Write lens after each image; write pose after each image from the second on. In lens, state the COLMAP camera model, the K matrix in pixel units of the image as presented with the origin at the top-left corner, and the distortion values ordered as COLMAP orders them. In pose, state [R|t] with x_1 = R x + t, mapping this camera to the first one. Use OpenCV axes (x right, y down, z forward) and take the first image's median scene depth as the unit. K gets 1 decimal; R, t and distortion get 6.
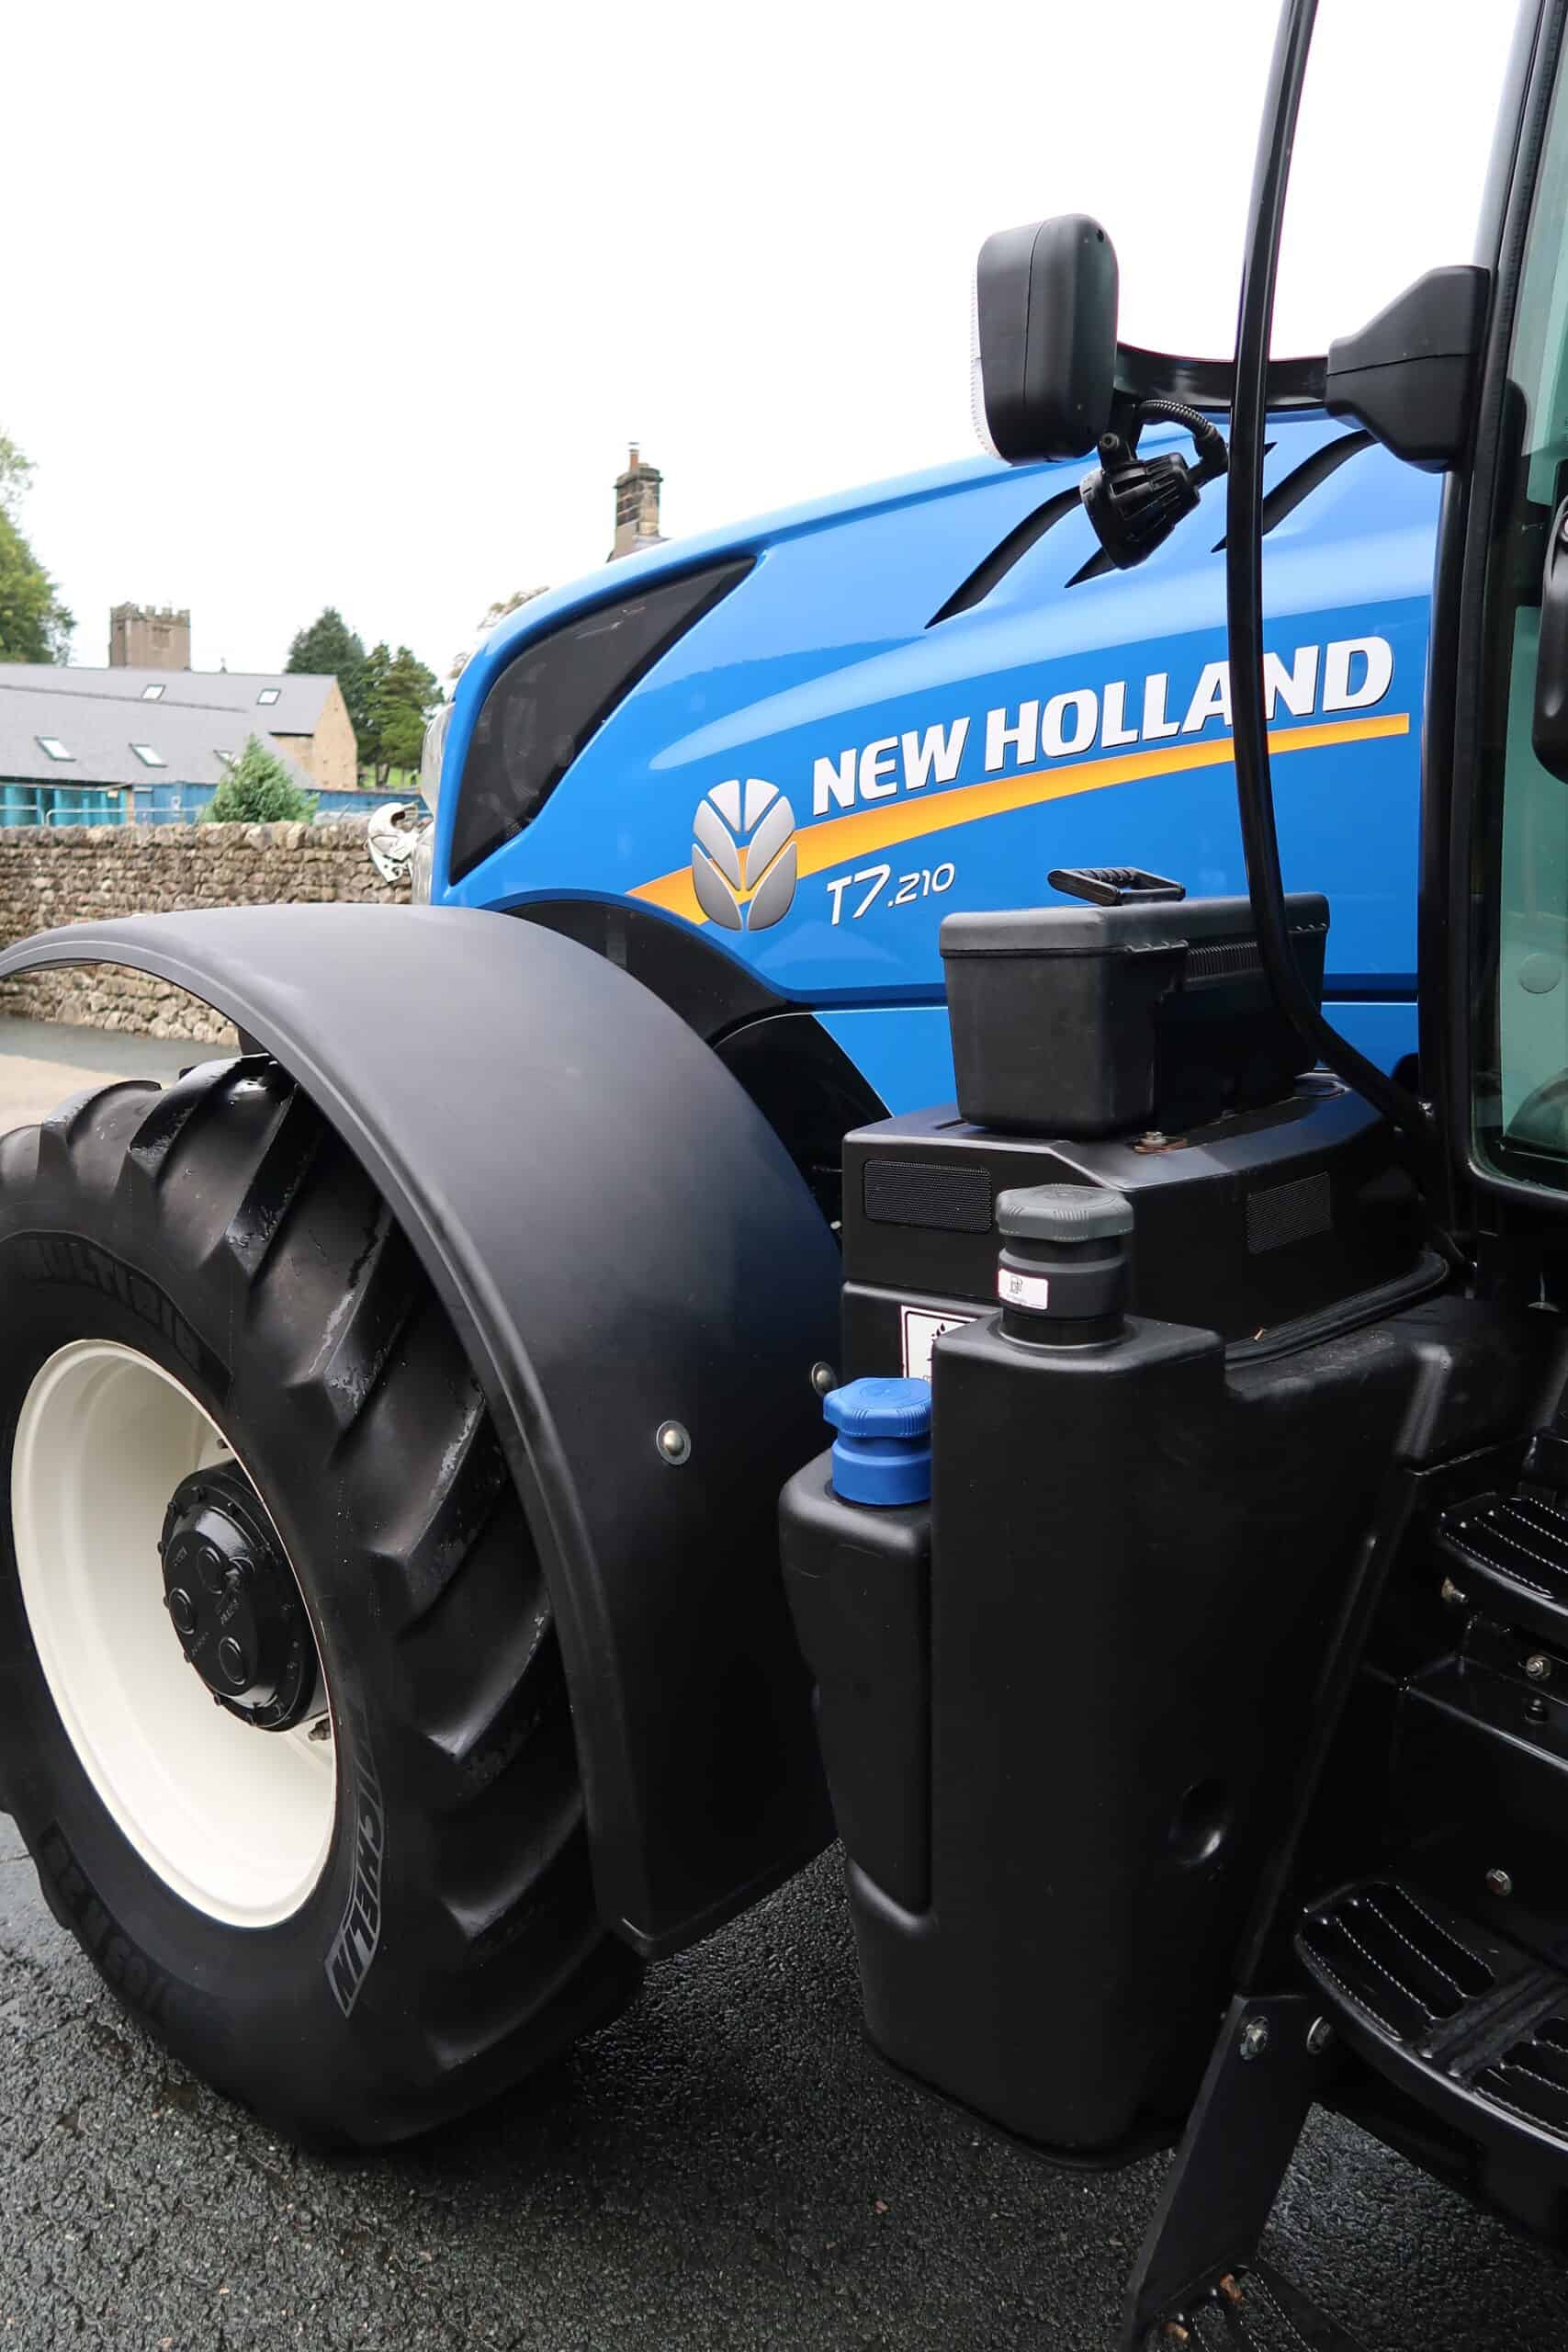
lens RADIAL K [[1630.6, 0, 771.3], [0, 1630.6, 1164.2], [0, 0, 1]] dist [-0.023448, 0.009157]
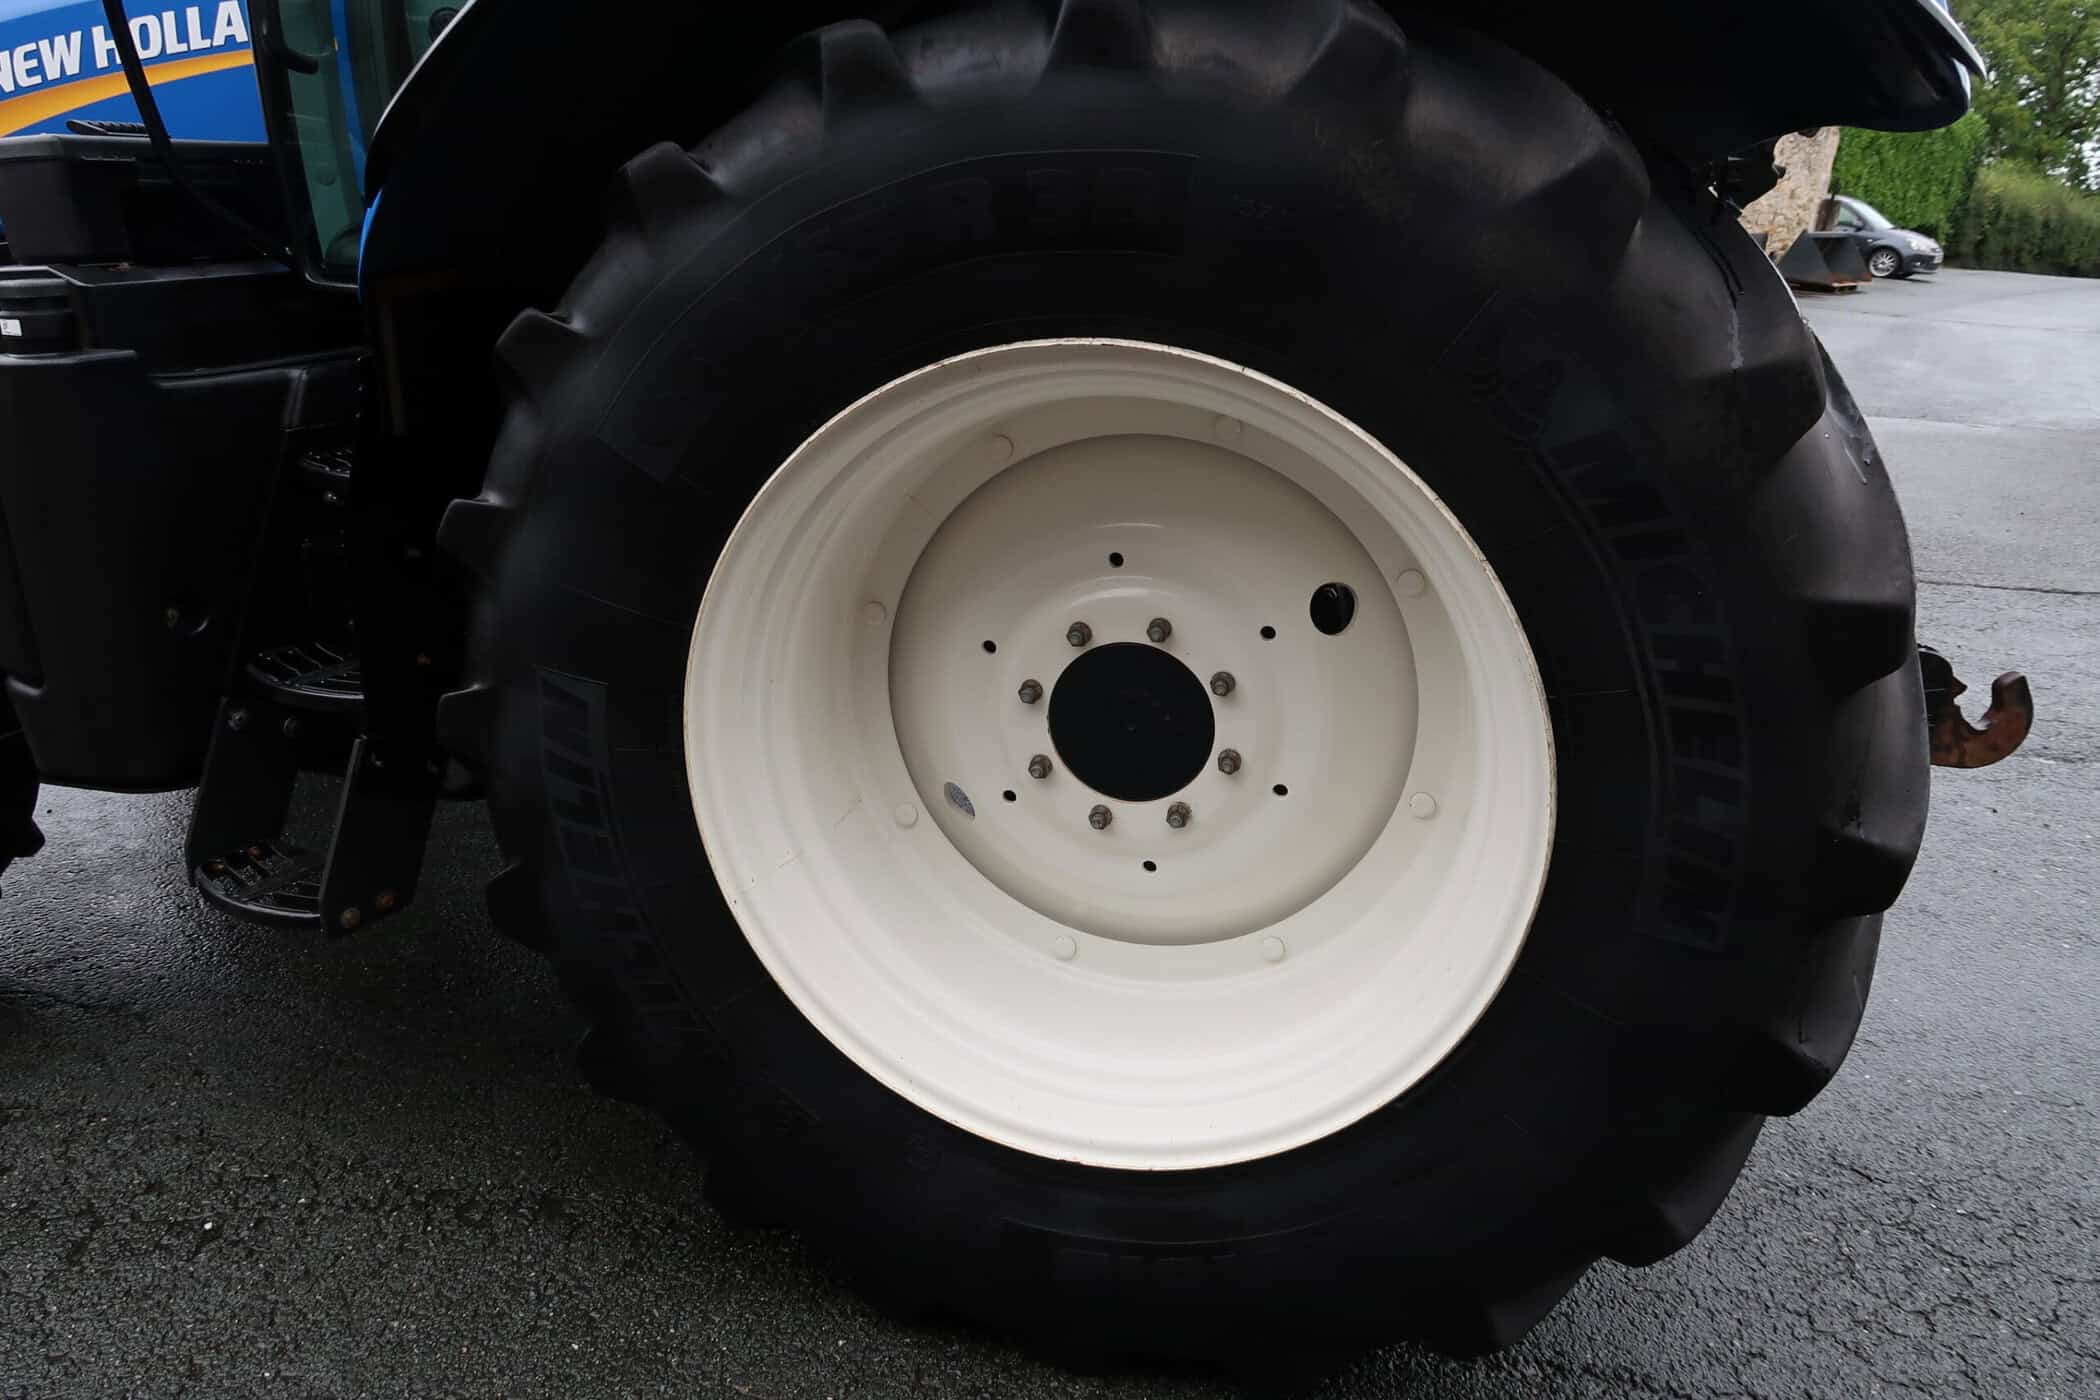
lens RADIAL K [[1449.7, 0, 1033.1], [0, 1449.7, 694.8], [0, 0, 1]] dist [-0.022090, 0.003860]
pose [[0.896215, -0.131053, 0.423820, 0.266414], [0.069065, 0.984938, 0.158514, 0.181293], [-0.438210, -0.112792, 0.891768, -0.636454]]
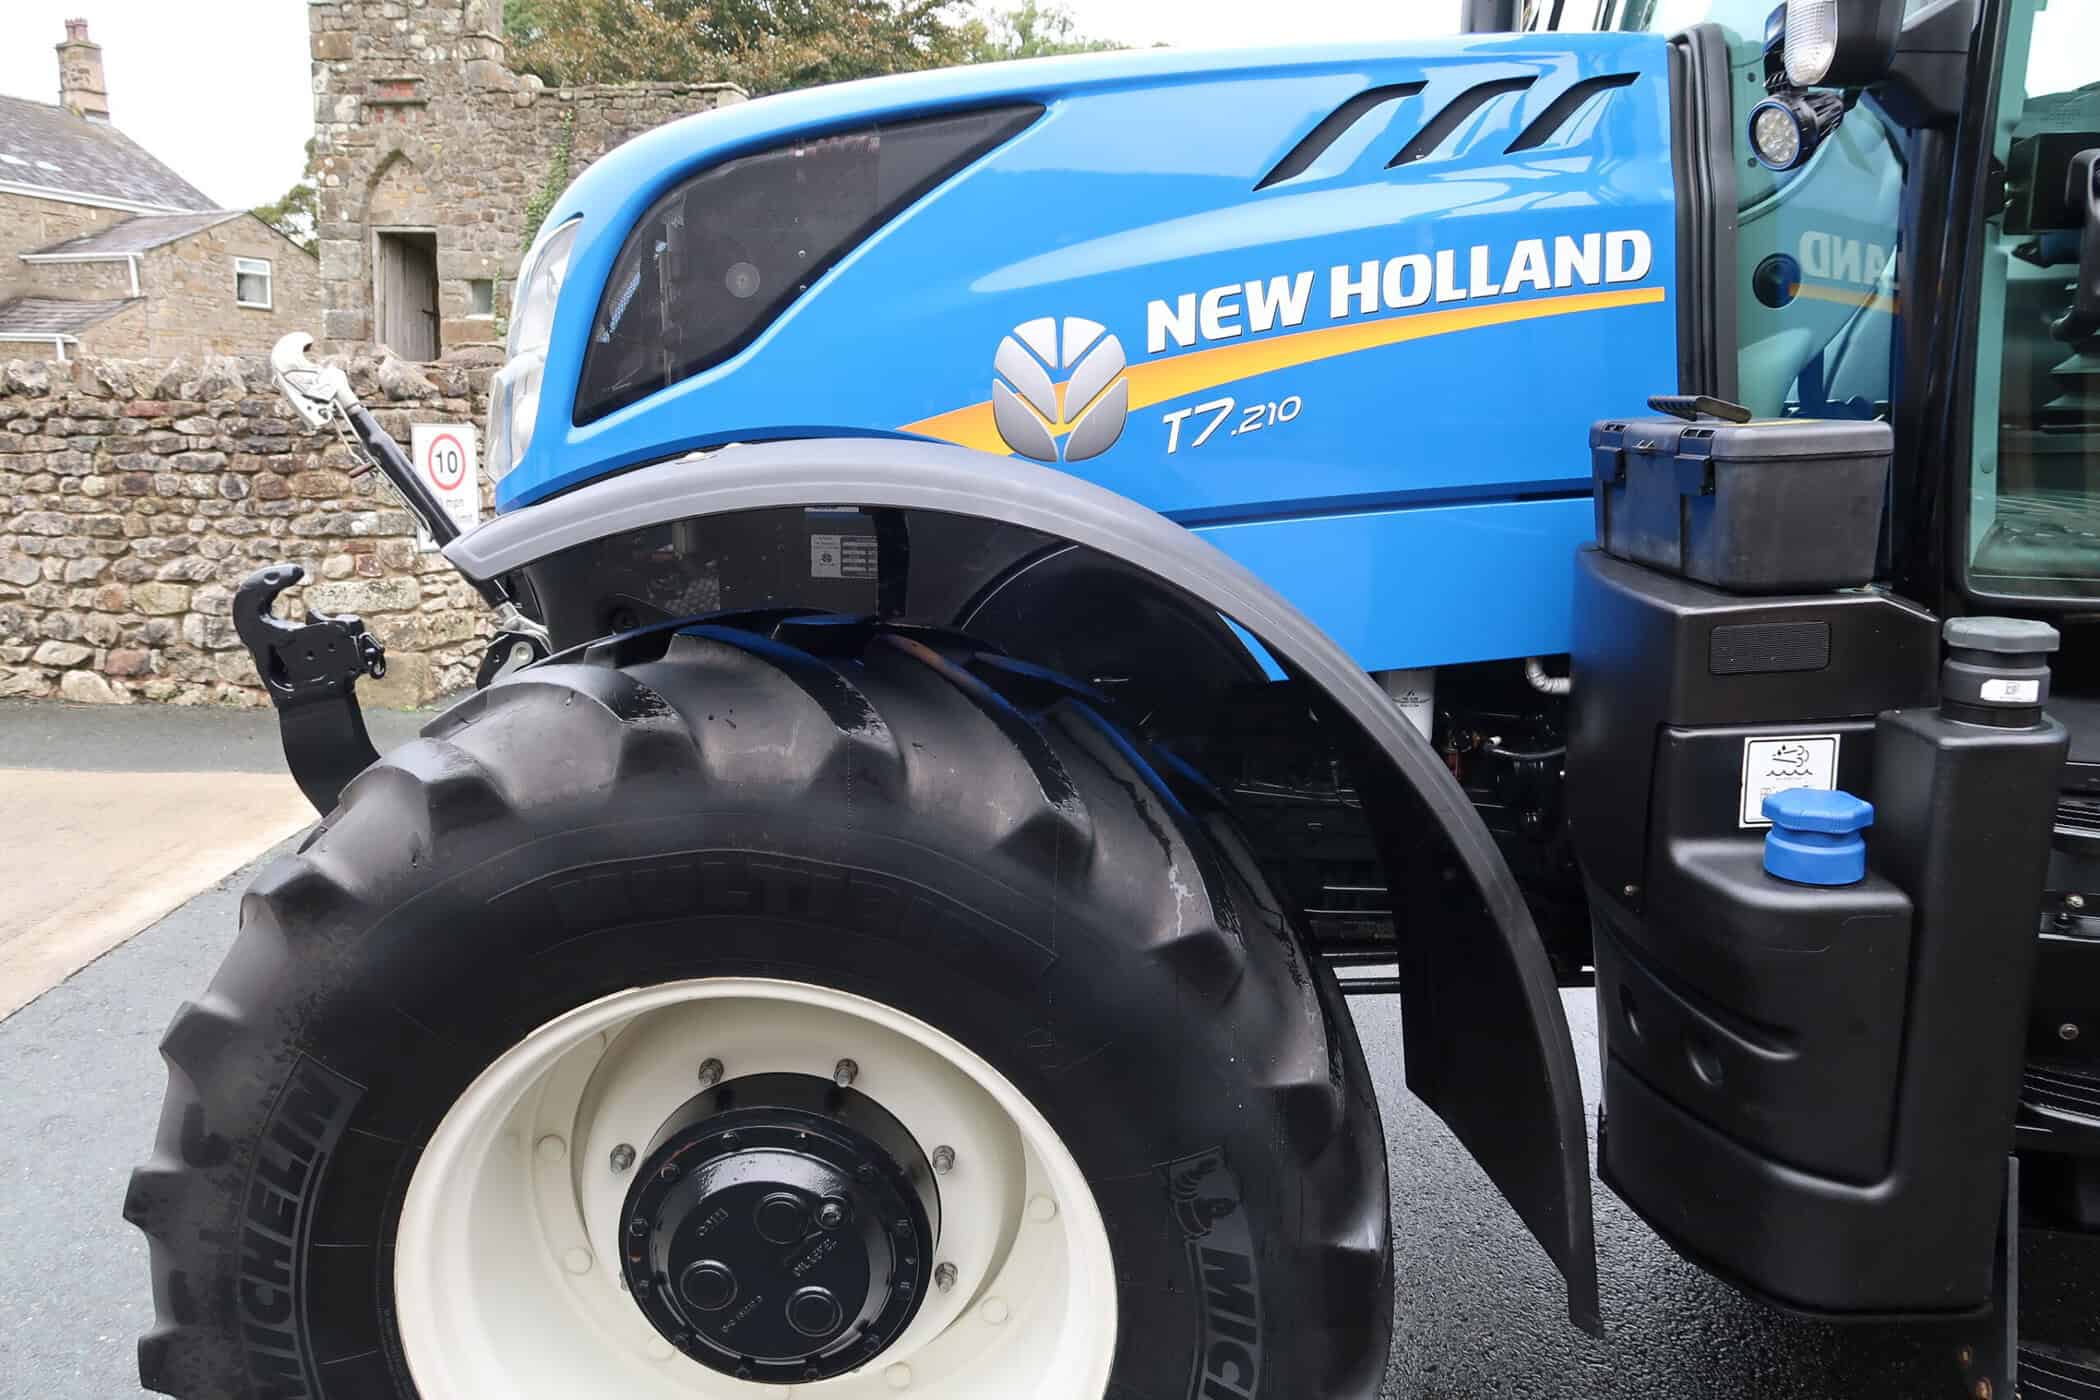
lens RADIAL K [[1449.7, 0, 1033.1], [0, 1449.7, 694.8], [0, 0, 1]] dist [-0.022090, 0.003860]
pose [[0.767979, -0.125886, 0.627981, -0.713610], [0.122743, 0.991248, 0.048600, -0.046936], [-0.628603, 0.039757, 0.776709, 0.325467]]
